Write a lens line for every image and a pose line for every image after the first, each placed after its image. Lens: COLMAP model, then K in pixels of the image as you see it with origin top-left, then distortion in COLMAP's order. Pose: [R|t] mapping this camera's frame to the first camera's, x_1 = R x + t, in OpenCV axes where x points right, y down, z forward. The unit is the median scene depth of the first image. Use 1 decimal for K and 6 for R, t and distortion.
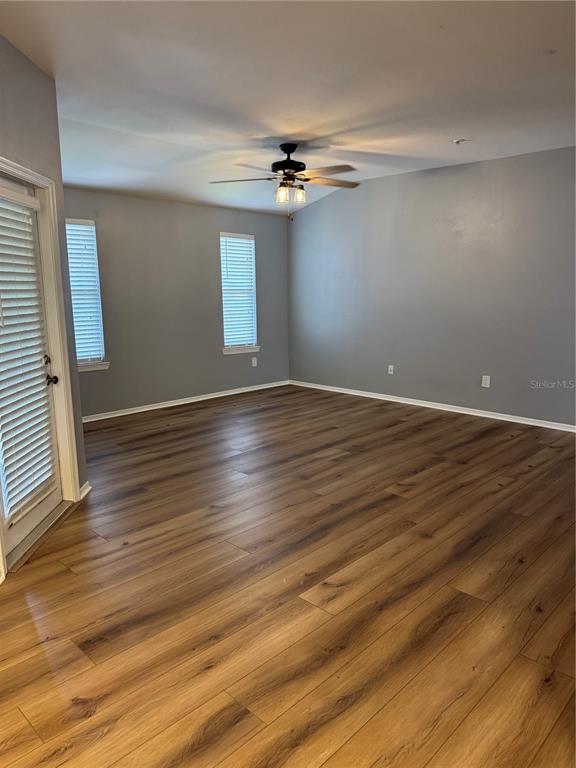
lens RADIAL K [[546.4, 0, 286.6], [0, 546.4, 386.8], [0, 0, 1]] dist [0.005994, -0.002786]
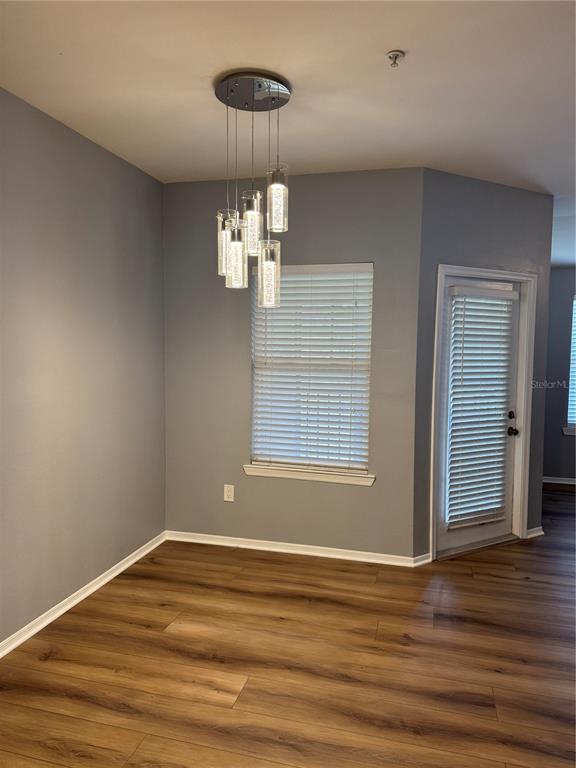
lens RADIAL K [[546.4, 0, 288.2], [0, 546.4, 383.4], [0, 0, 1]] dist [0.005994, -0.002786]
pose [[0.477372, 0.064377, -0.876340, 0.497321], [-0.173035, 0.984672, -0.021923, -0.006645], [0.861496, 0.162103, 0.481194, -0.066963]]
